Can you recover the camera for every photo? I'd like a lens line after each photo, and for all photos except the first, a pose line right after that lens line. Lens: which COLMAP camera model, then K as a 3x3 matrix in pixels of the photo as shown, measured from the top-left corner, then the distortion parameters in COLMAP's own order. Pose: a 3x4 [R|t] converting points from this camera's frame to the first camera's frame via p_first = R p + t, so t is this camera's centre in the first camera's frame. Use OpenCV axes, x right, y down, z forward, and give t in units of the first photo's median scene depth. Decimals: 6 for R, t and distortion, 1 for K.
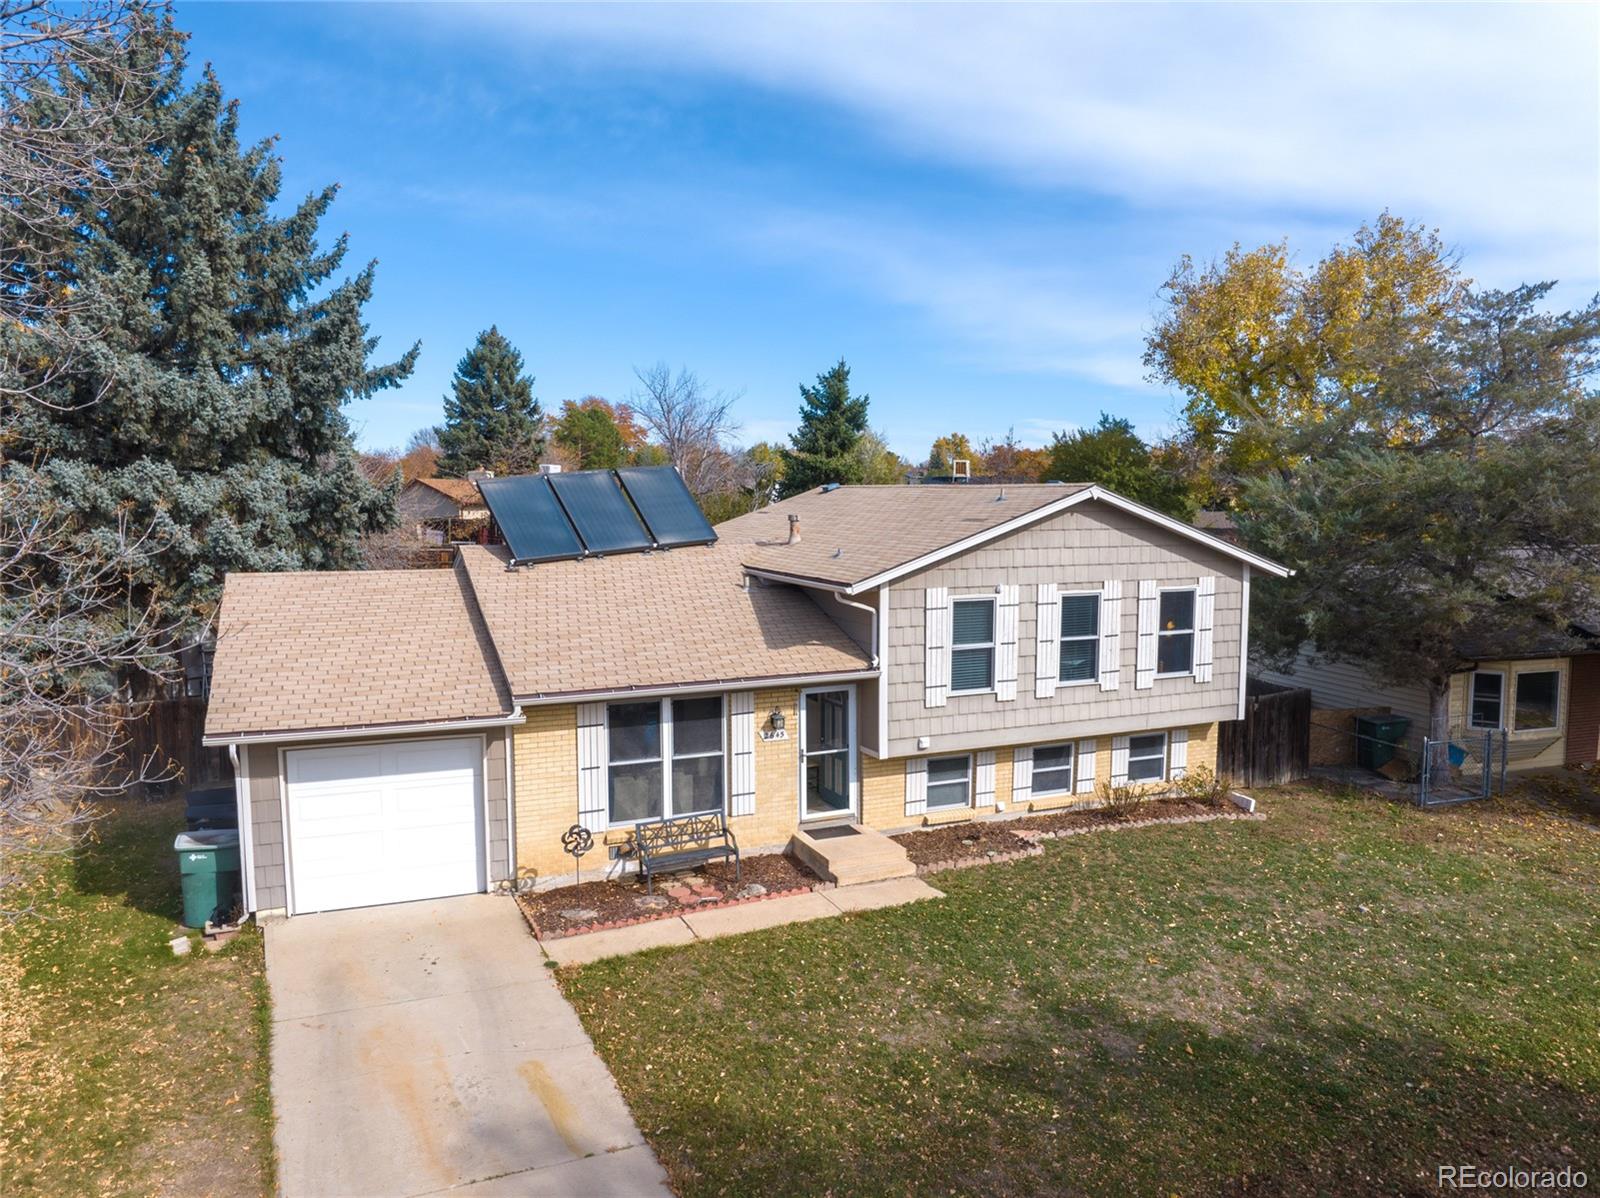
lens RADIAL K [[1126.6, 0, 805.8], [0, 1126.6, 594.3], [0, 0, 1]] dist [-0.048281, 0.010105]
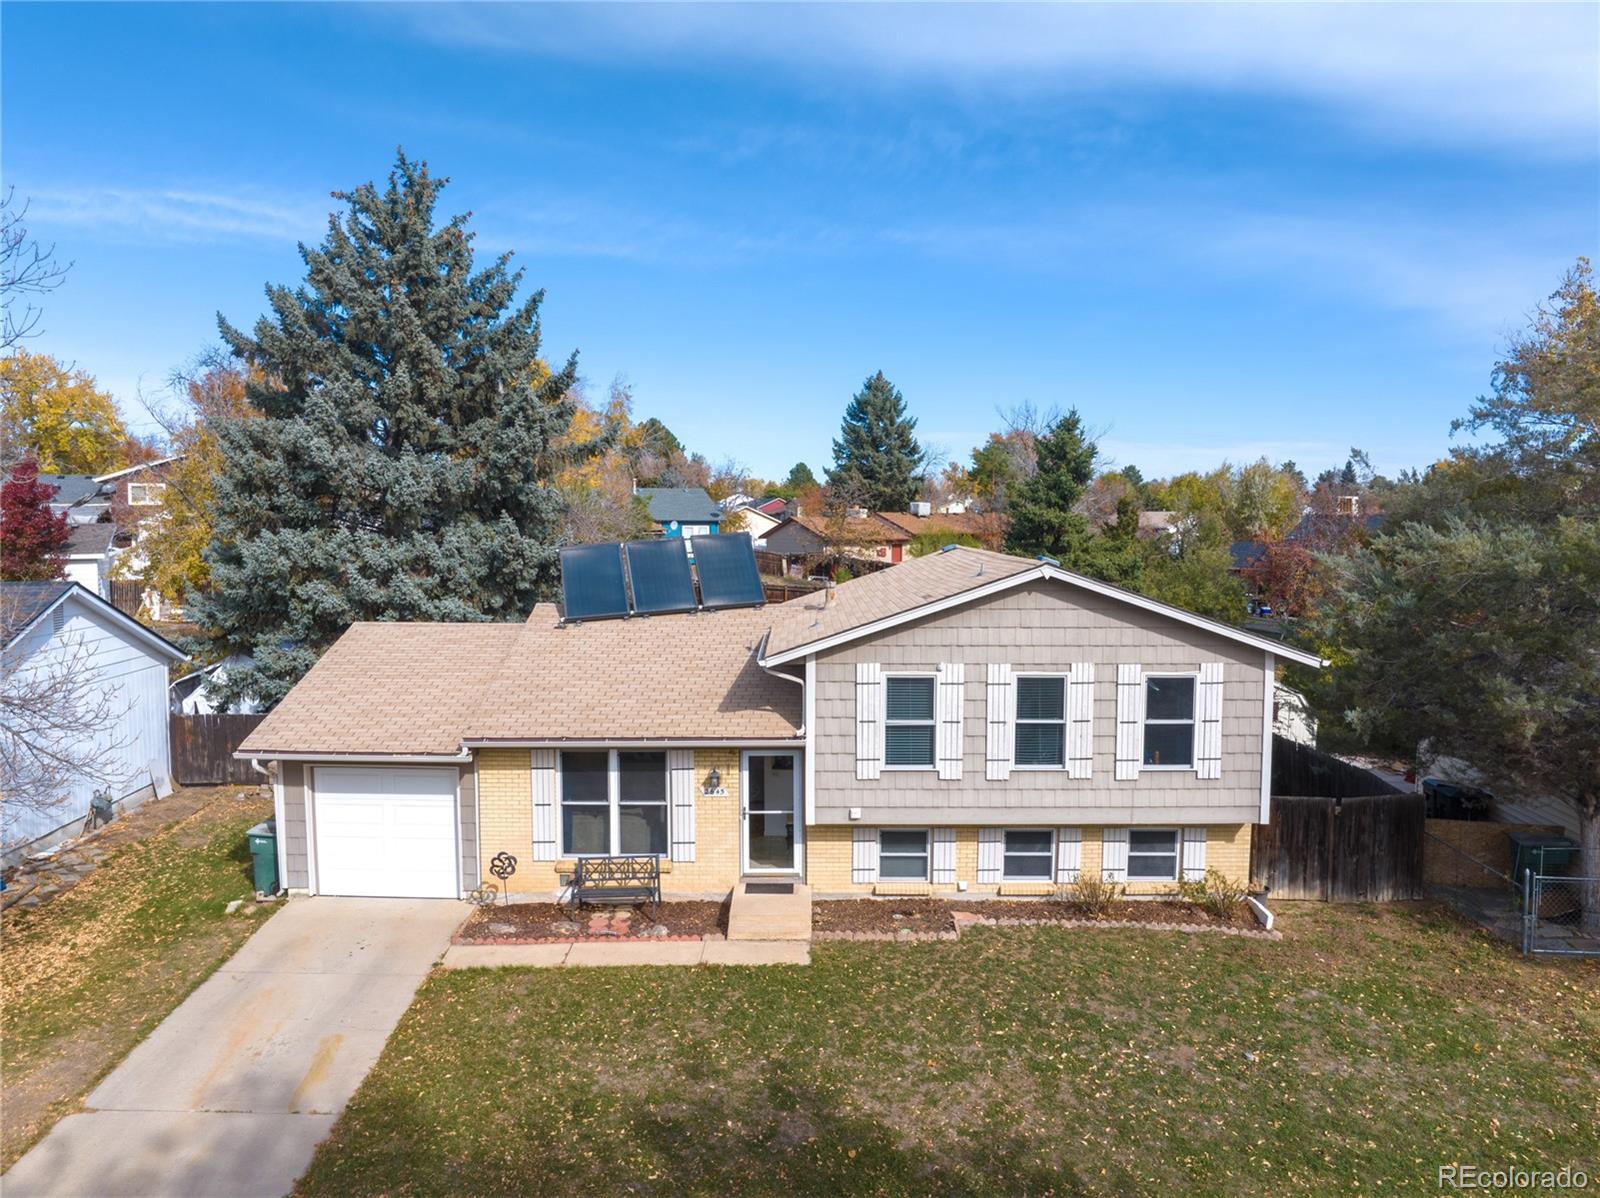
lens RADIAL K [[1126.6, 0, 805.8], [0, 1126.6, 594.3], [0, 0, 1]] dist [-0.048281, 0.010105]
pose [[0.913058, 0.028053, -0.406864, 0.472798], [-0.037506, 0.999180, -0.015275, -0.050106], [0.406102, 0.029207, 0.913361, 0.038541]]
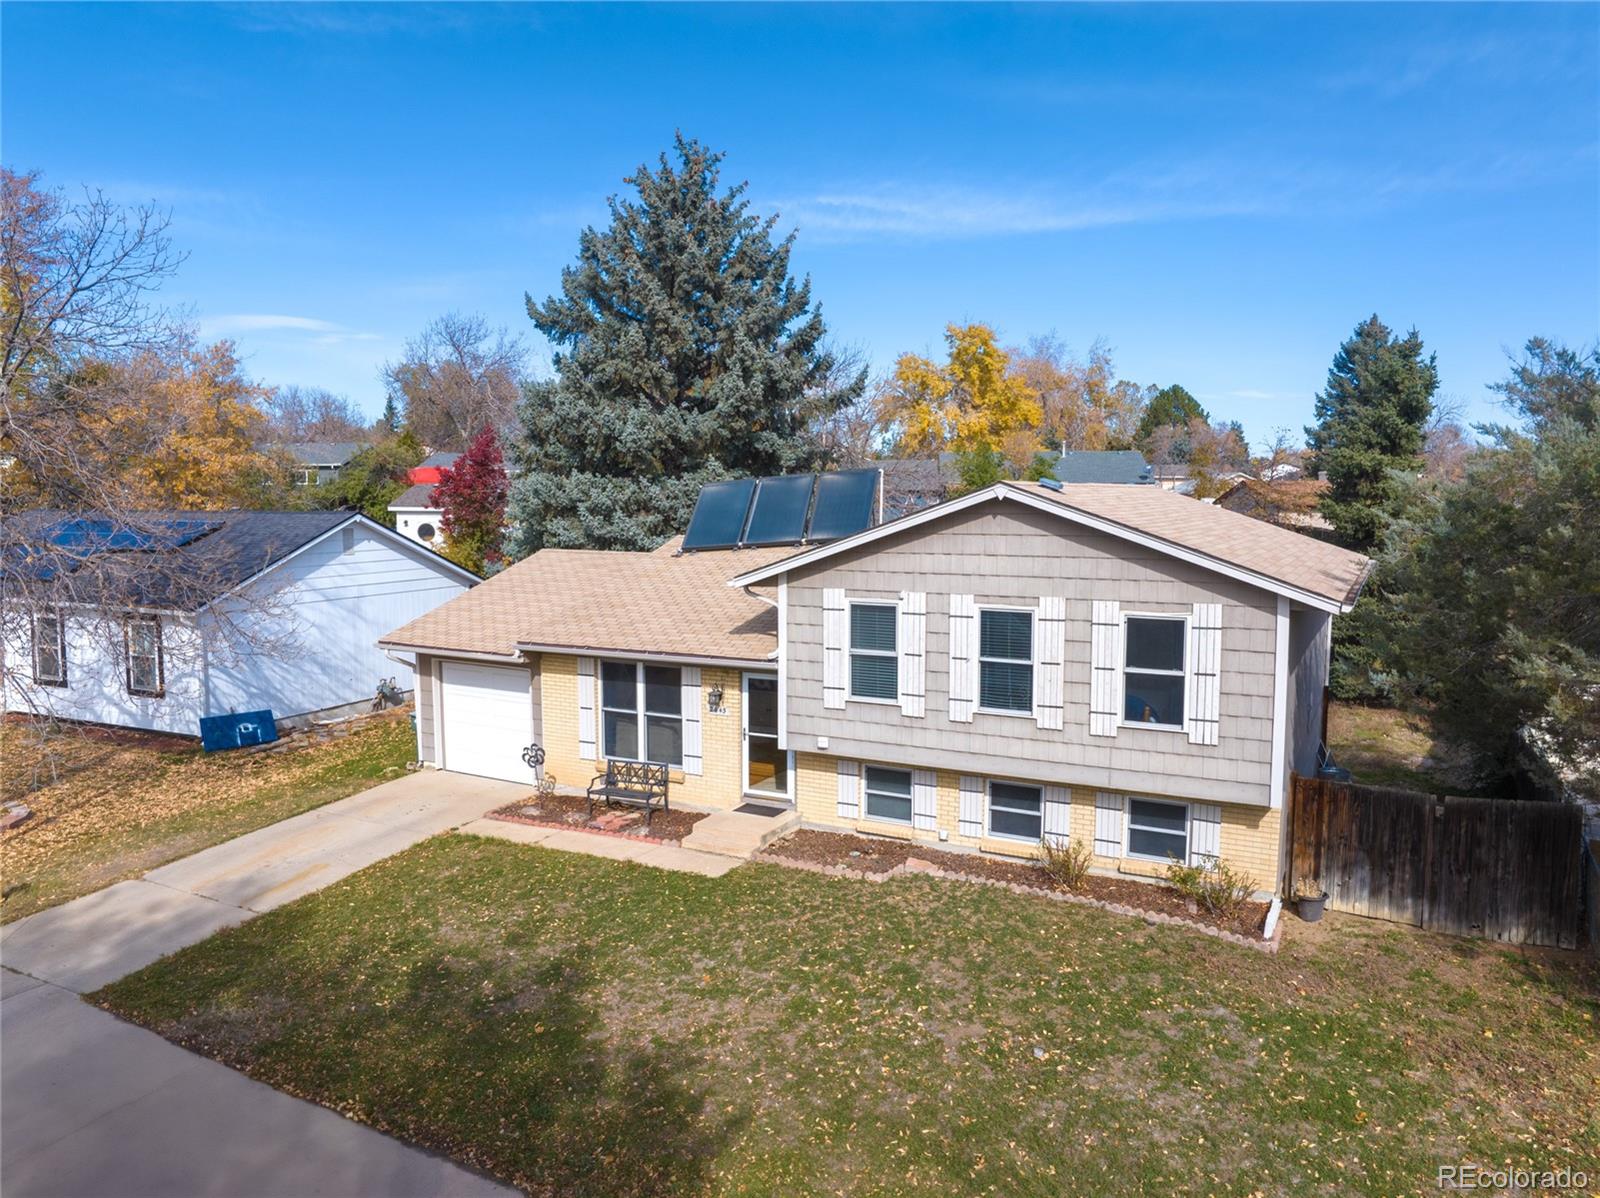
lens RADIAL K [[1126.6, 0, 805.8], [0, 1126.6, 594.3], [0, 0, 1]] dist [-0.048281, 0.010105]
pose [[0.608879, 0.068012, -0.790343, 0.872866], [-0.069098, 0.997078, 0.032570, -0.030845], [0.790248, 0.034779, 0.611799, 0.368399]]
